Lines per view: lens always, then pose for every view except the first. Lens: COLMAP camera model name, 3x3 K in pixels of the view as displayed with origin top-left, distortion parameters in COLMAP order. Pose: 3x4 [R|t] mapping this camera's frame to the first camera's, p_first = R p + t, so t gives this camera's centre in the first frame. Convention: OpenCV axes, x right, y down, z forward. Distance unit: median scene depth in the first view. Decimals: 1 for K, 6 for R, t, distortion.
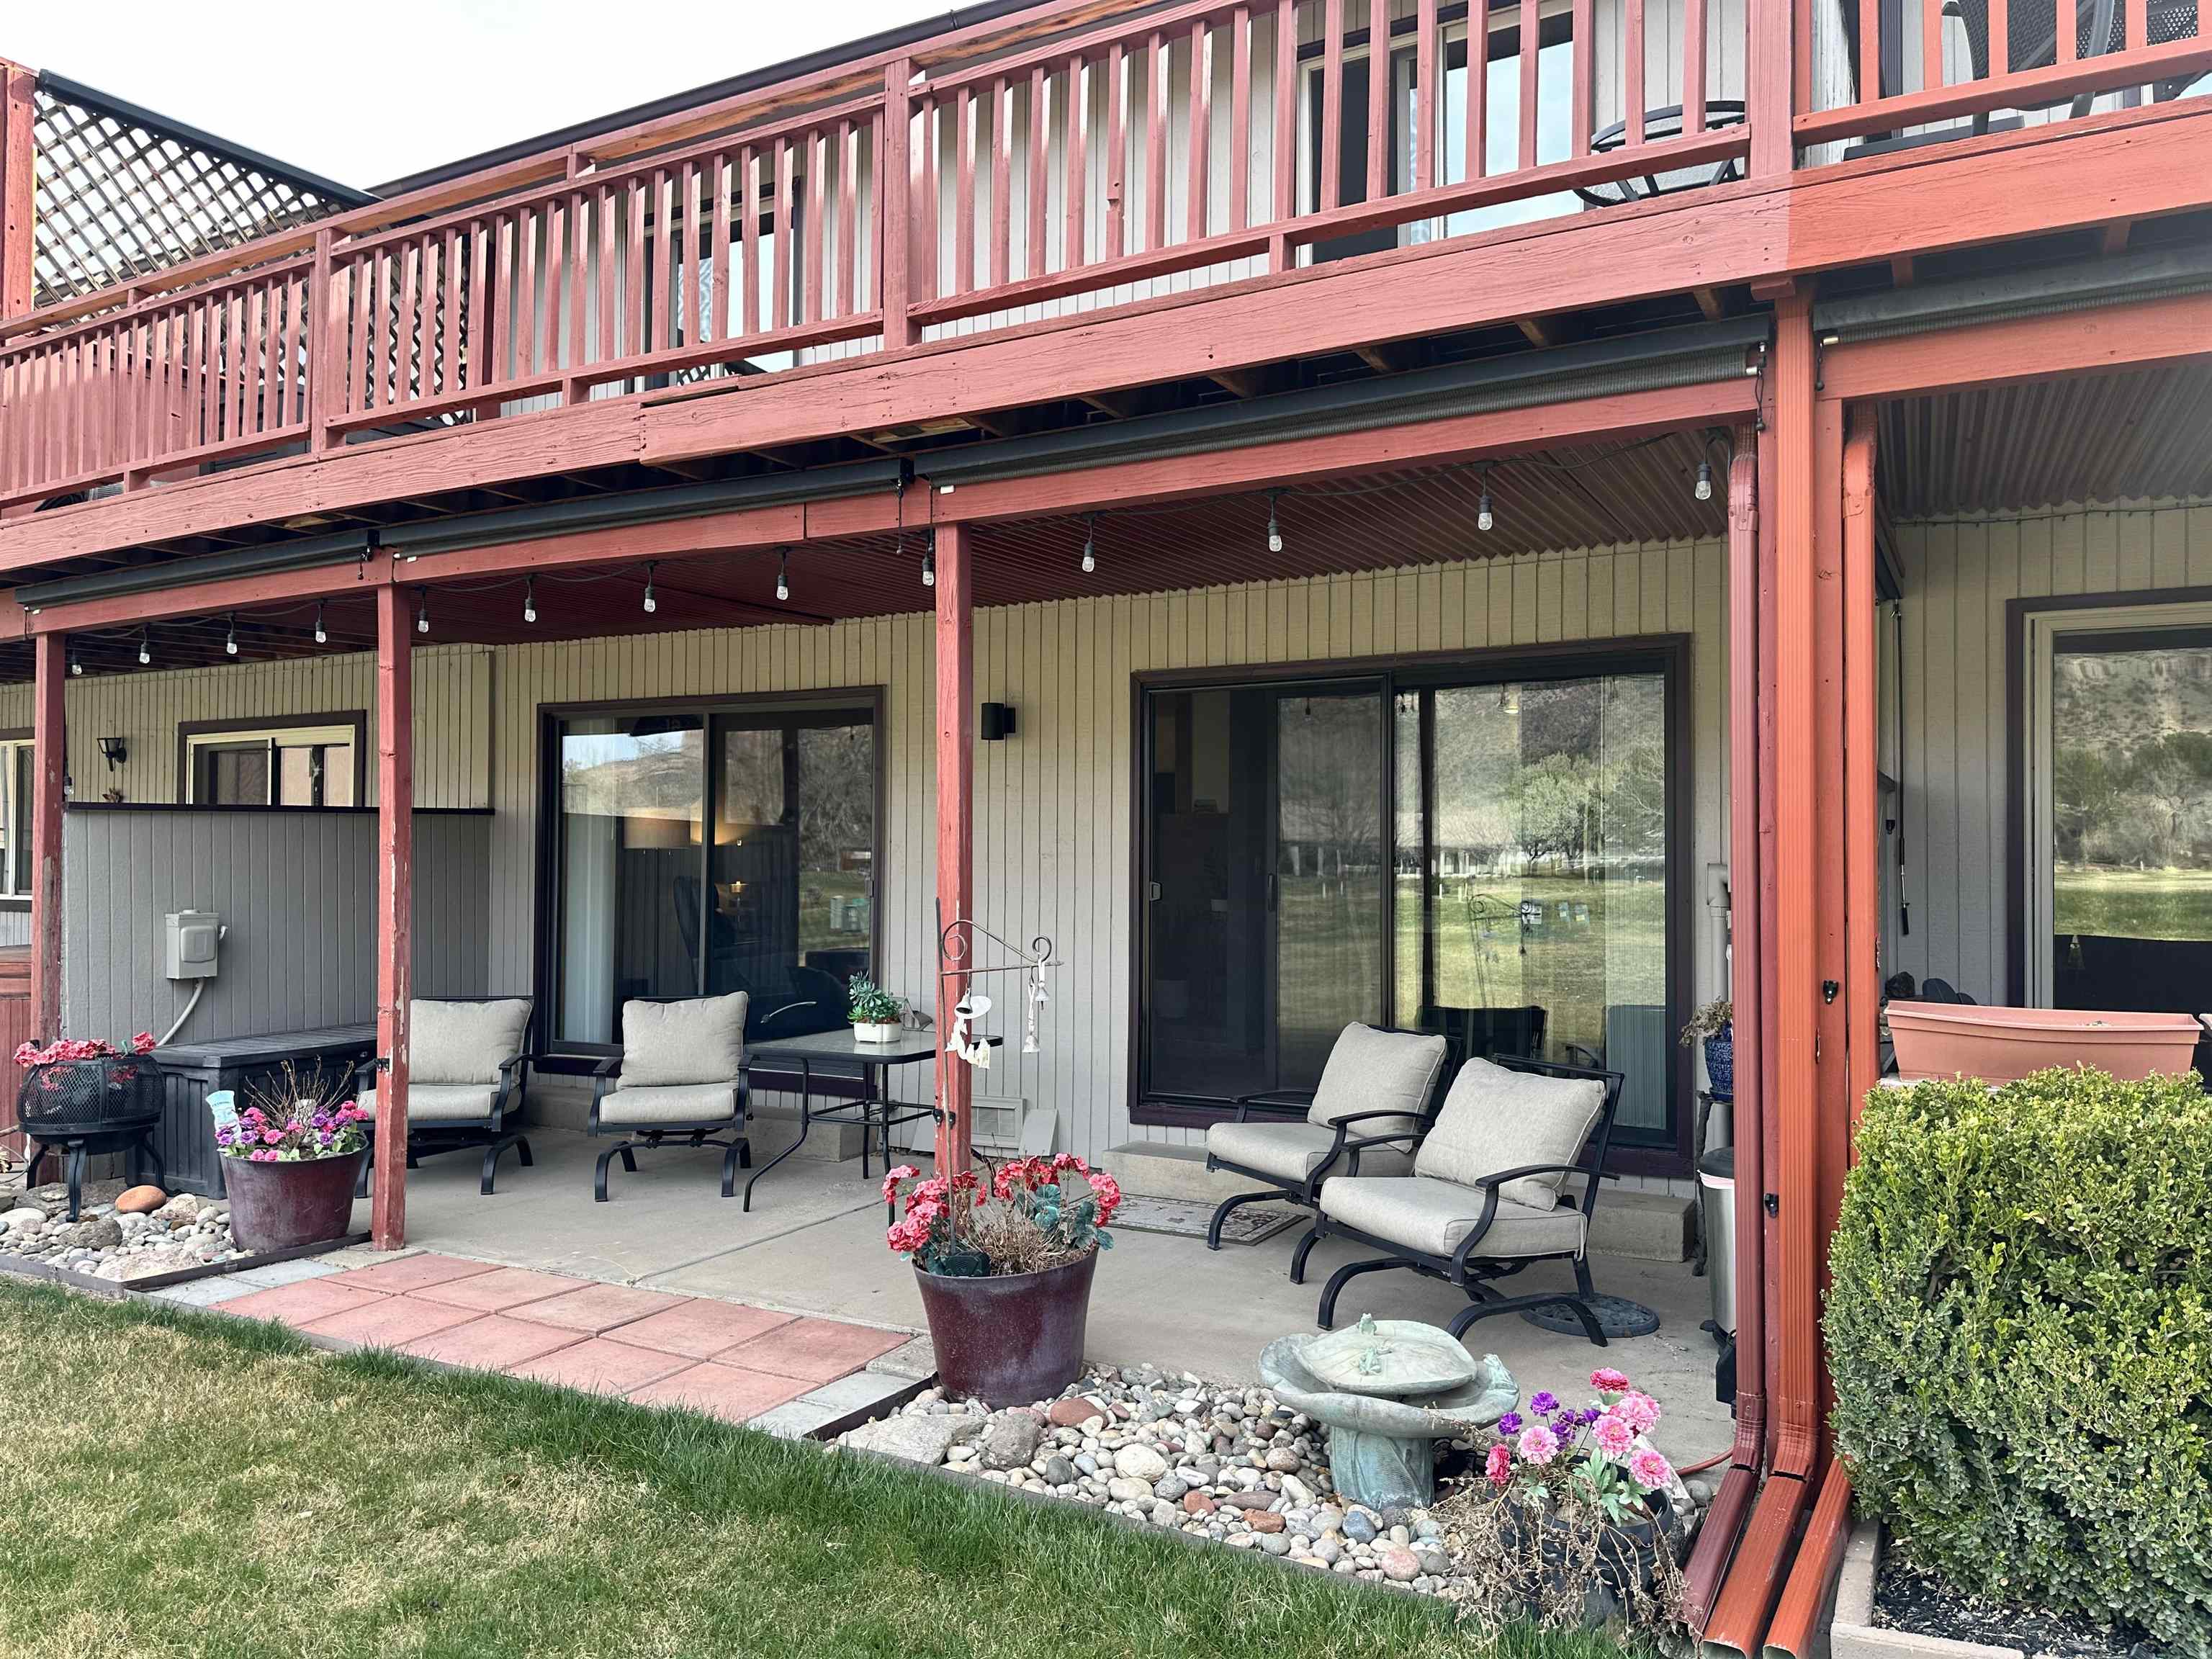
lens RADIAL K [[1546.9, 0, 1135.6], [0, 1546.9, 833.8], [0, 0, 1]] dist [0.146279, -0.169926]
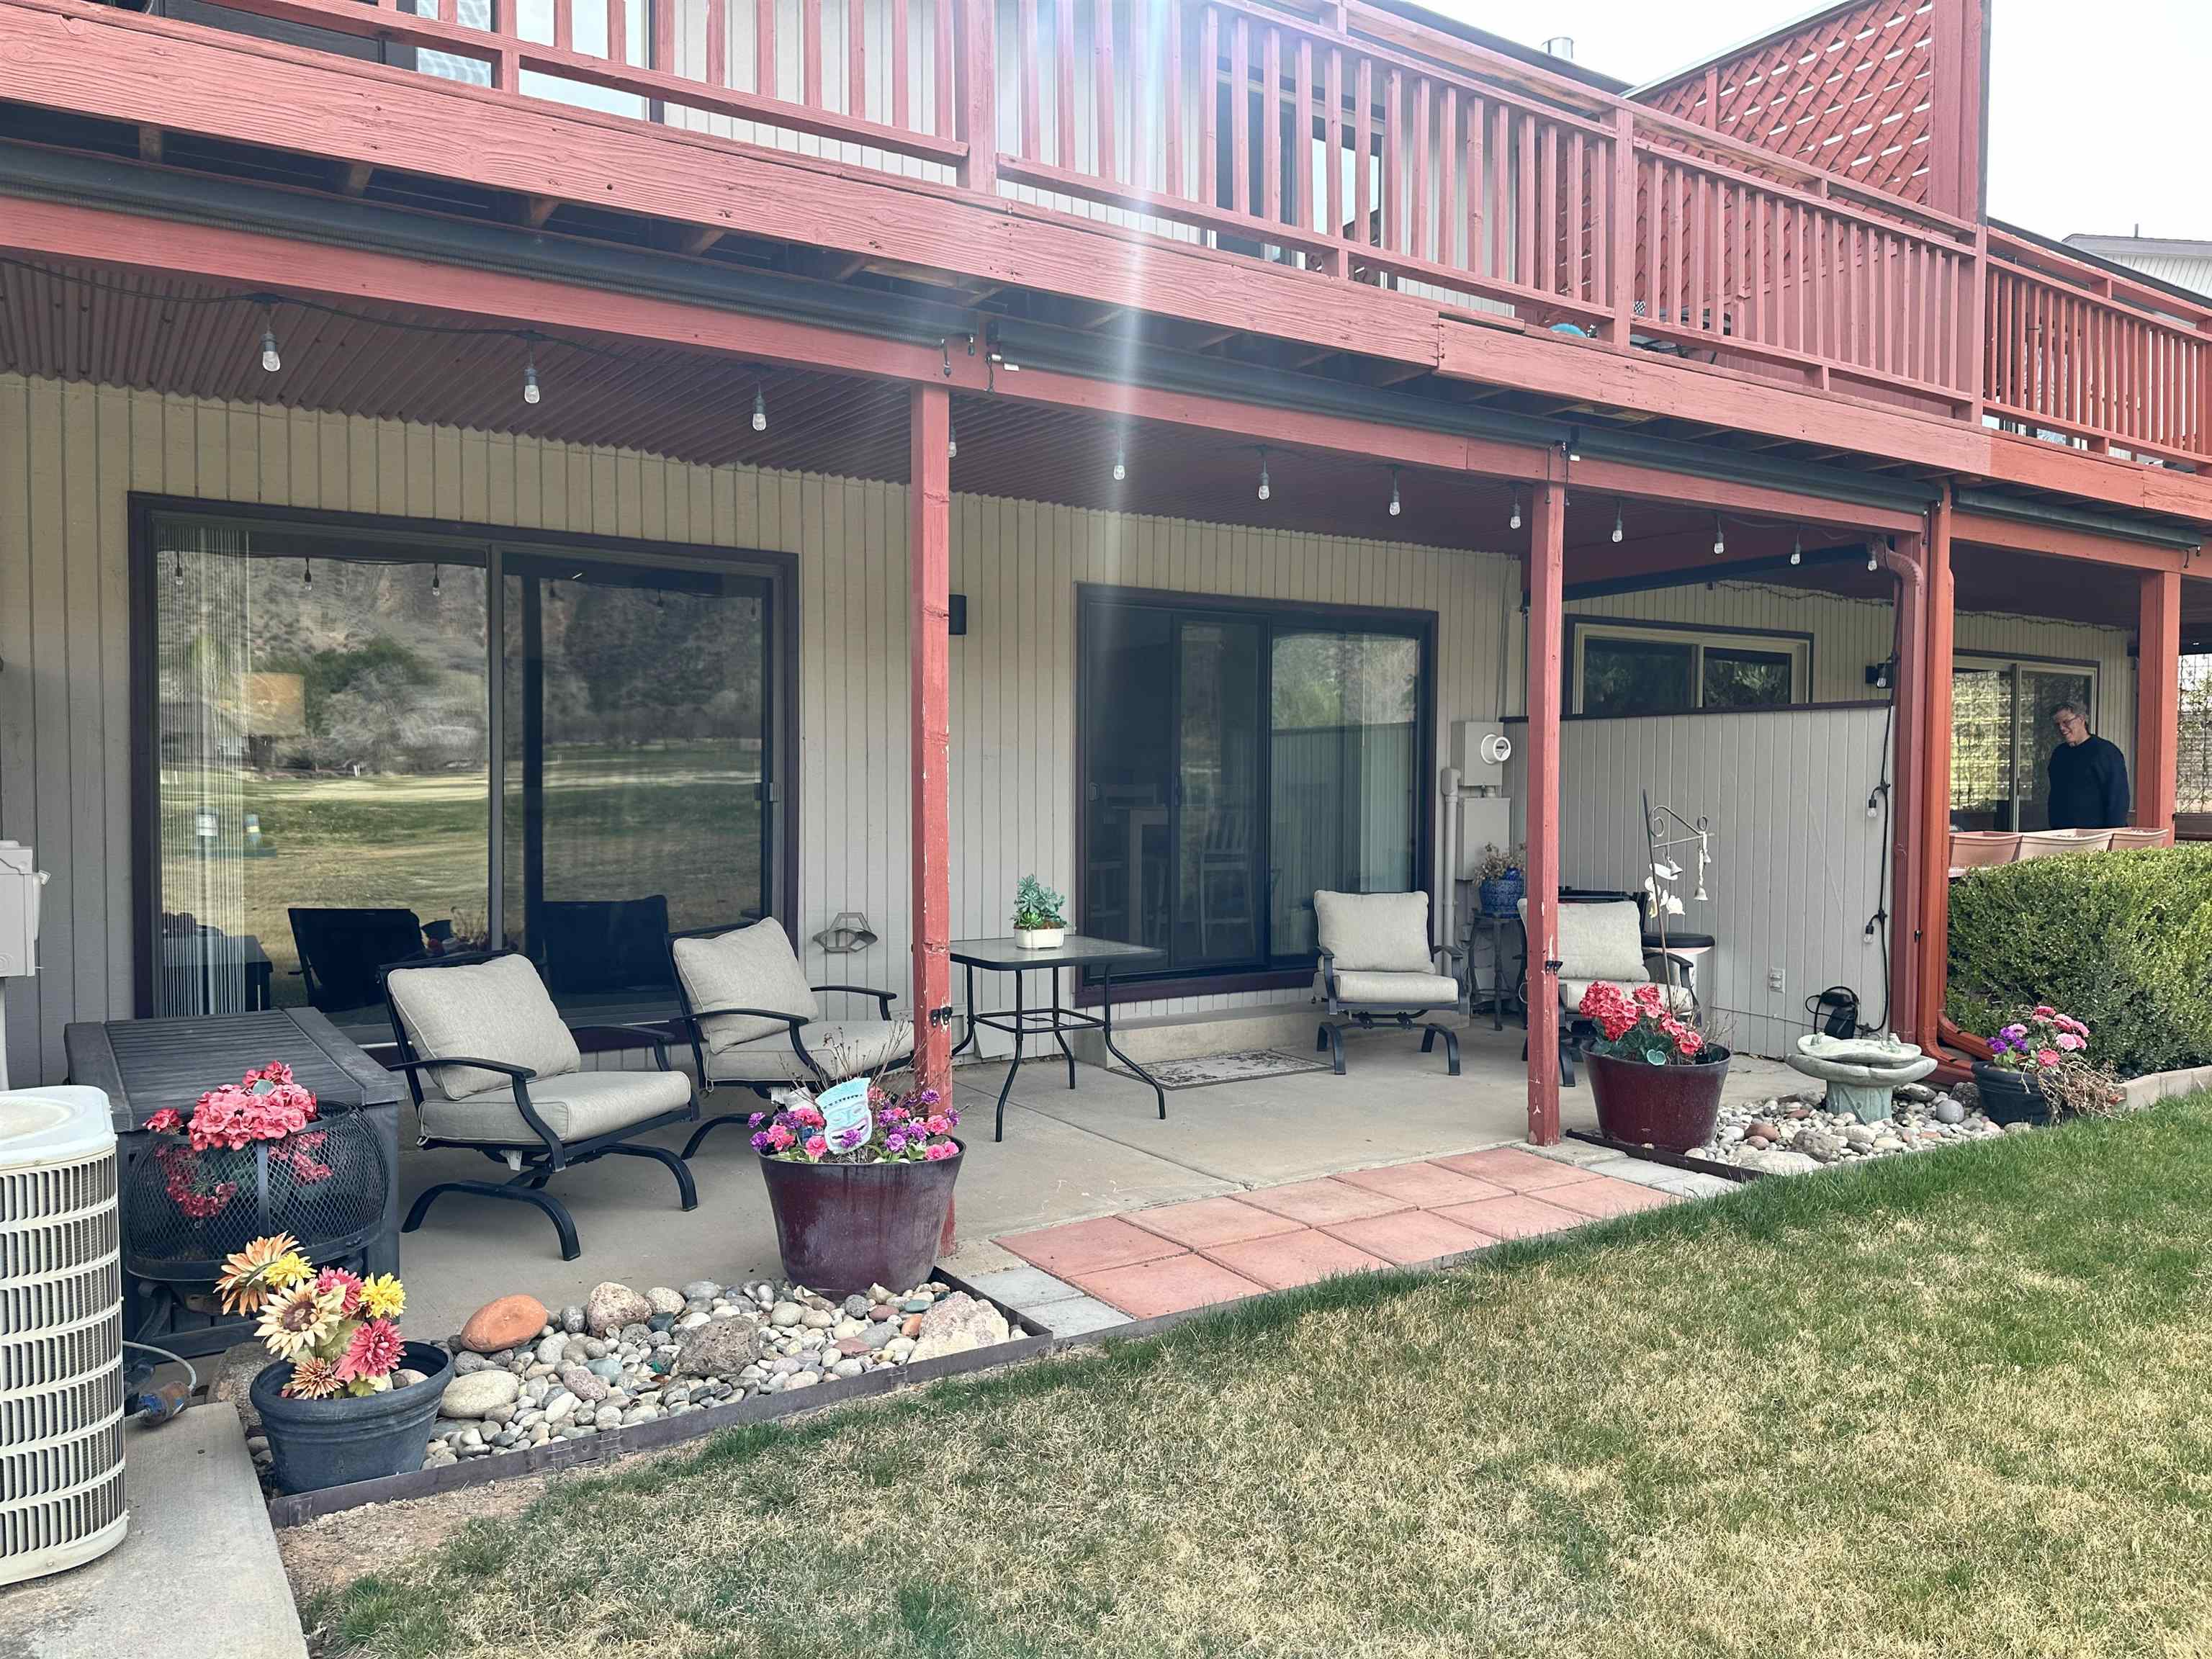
lens RADIAL K [[1544.8, 0, 1107.7], [0, 1544.8, 838.7], [0, 0, 1]] dist [0.109586, -0.166824]
pose [[0.479718, -0.035728, 0.876695, -0.969454], [-0.019025, 0.998512, 0.051103, 0.015705], [-0.877217, -0.041194, 0.478324, 0.503065]]
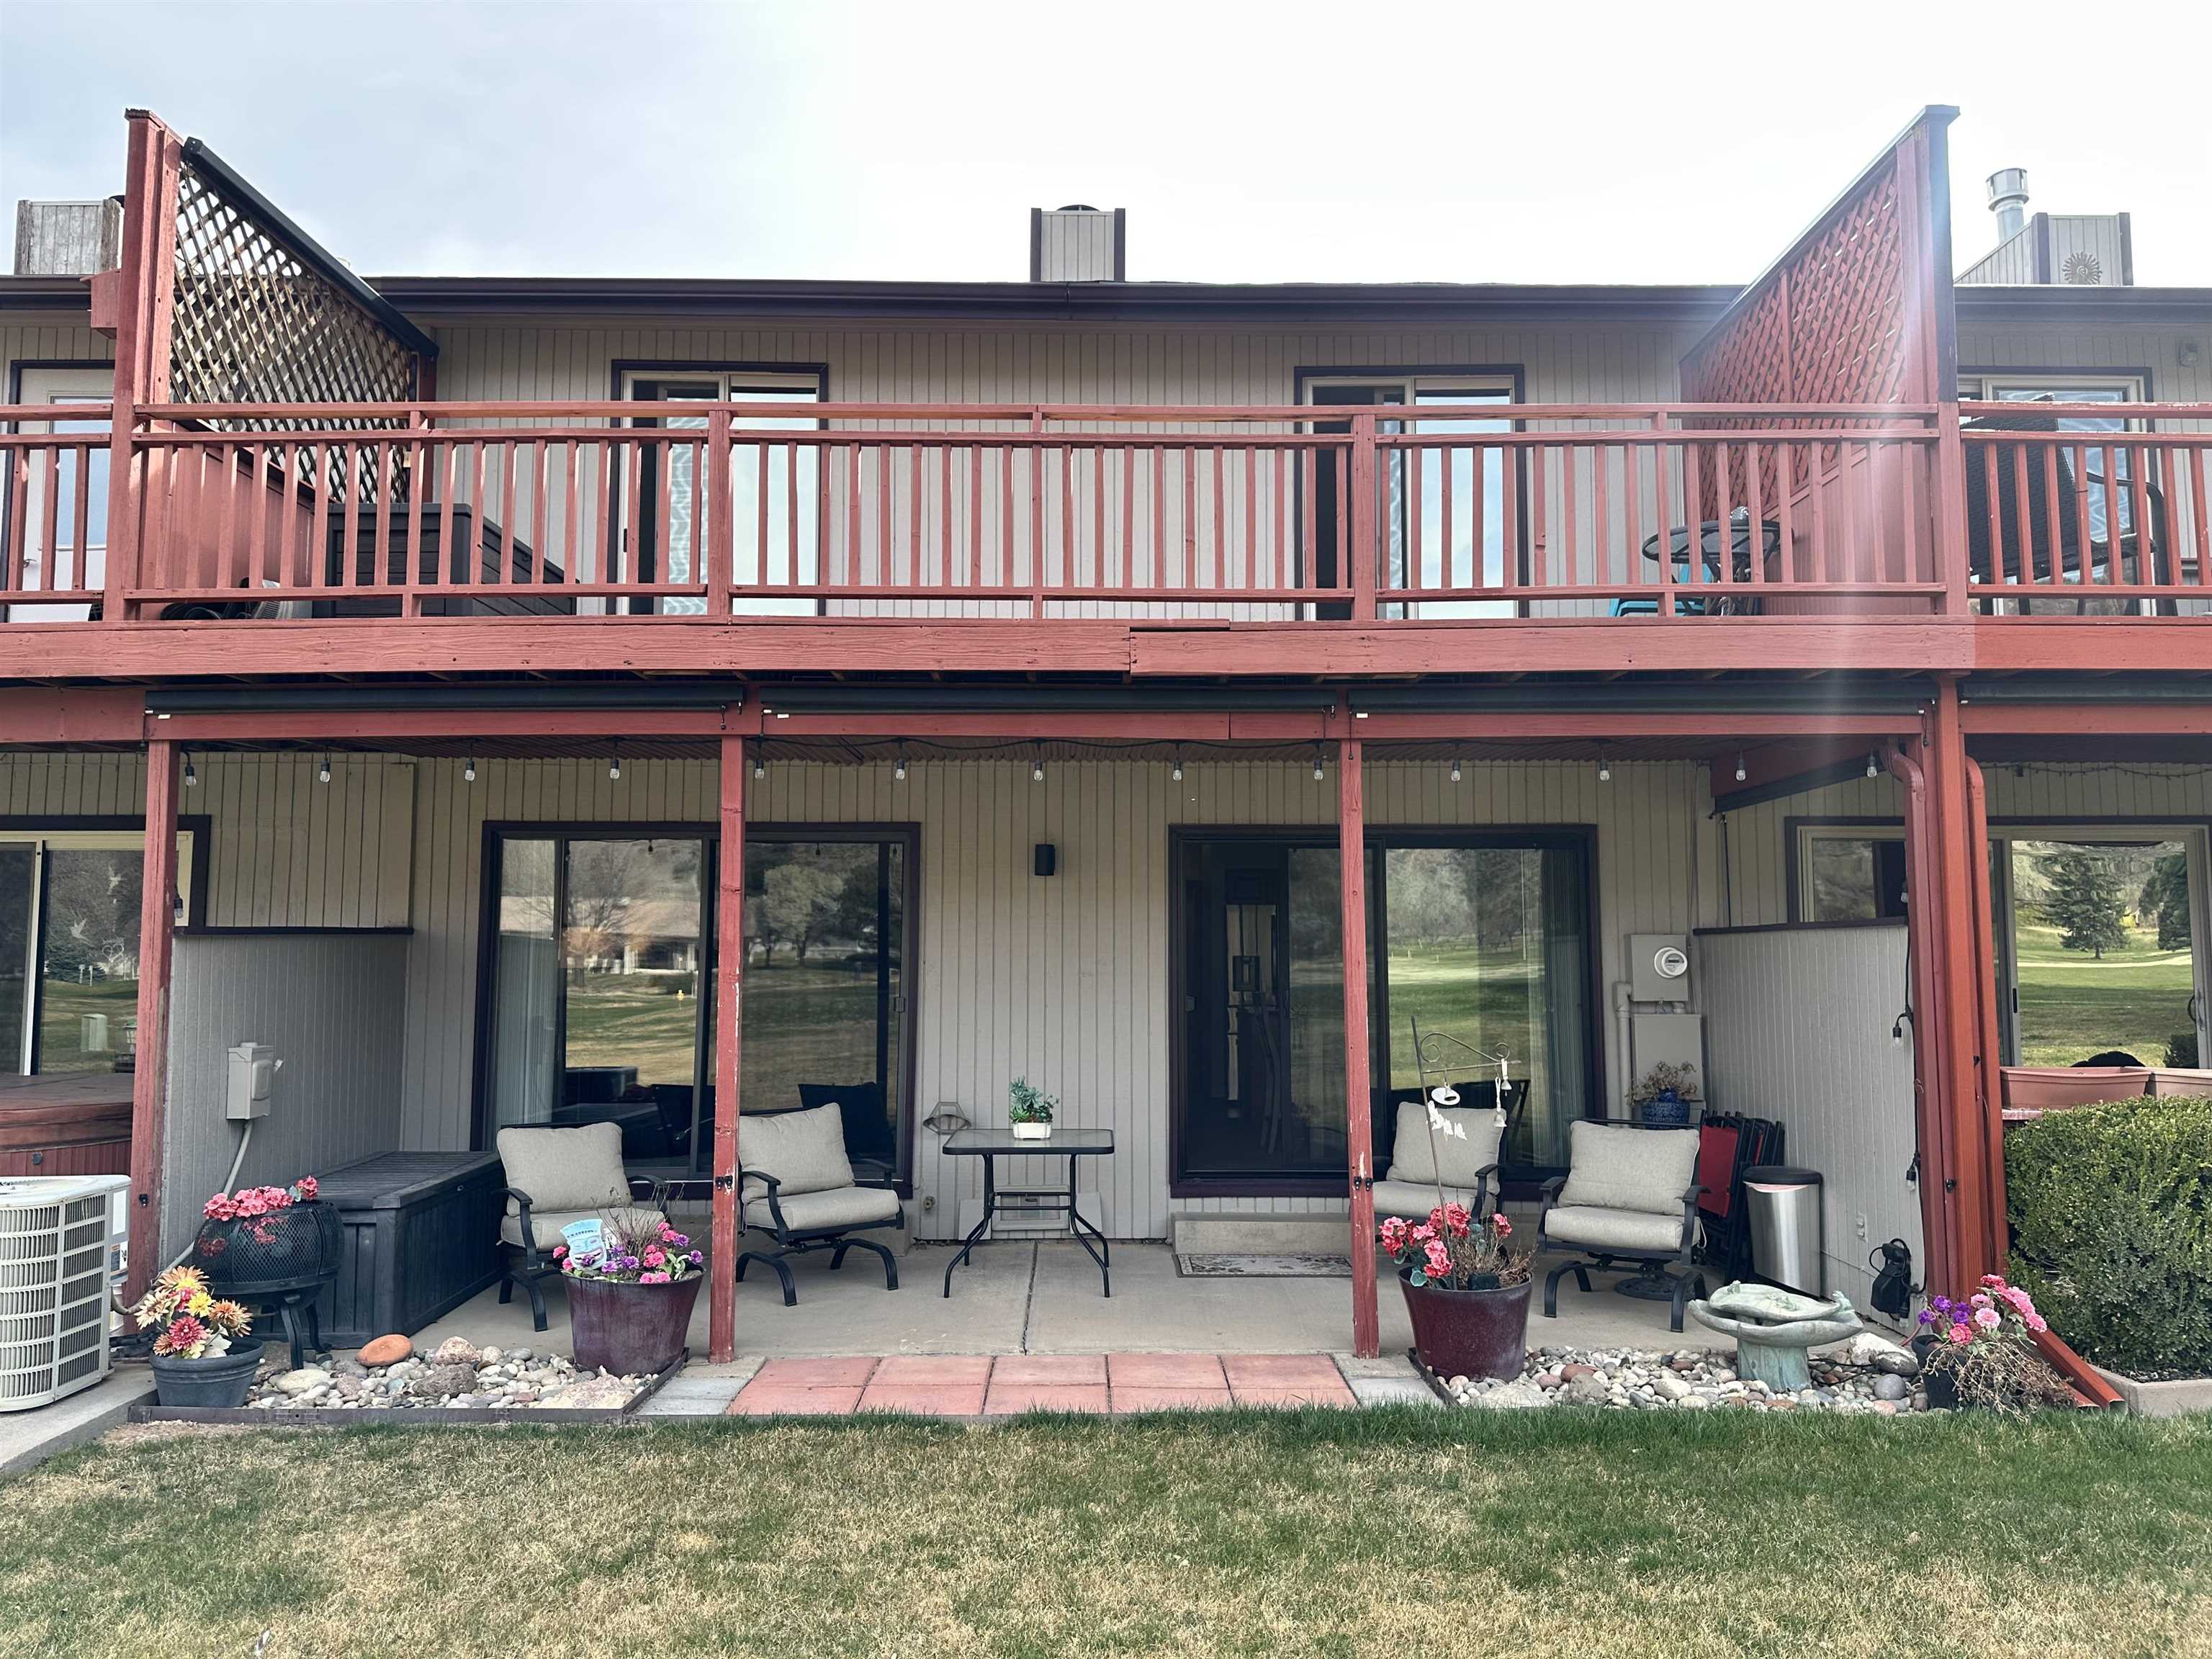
lens RADIAL K [[1552.0, 0, 1071.7], [0, 1552.0, 831.4], [0, 0, 1]] dist [0.052428, -0.077028]
pose [[0.872702, 0.035435, 0.486965, -0.699585], [-0.006074, 0.998074, -0.061741, -0.023795], [-0.488215, 0.050924, 0.871236, -0.029896]]
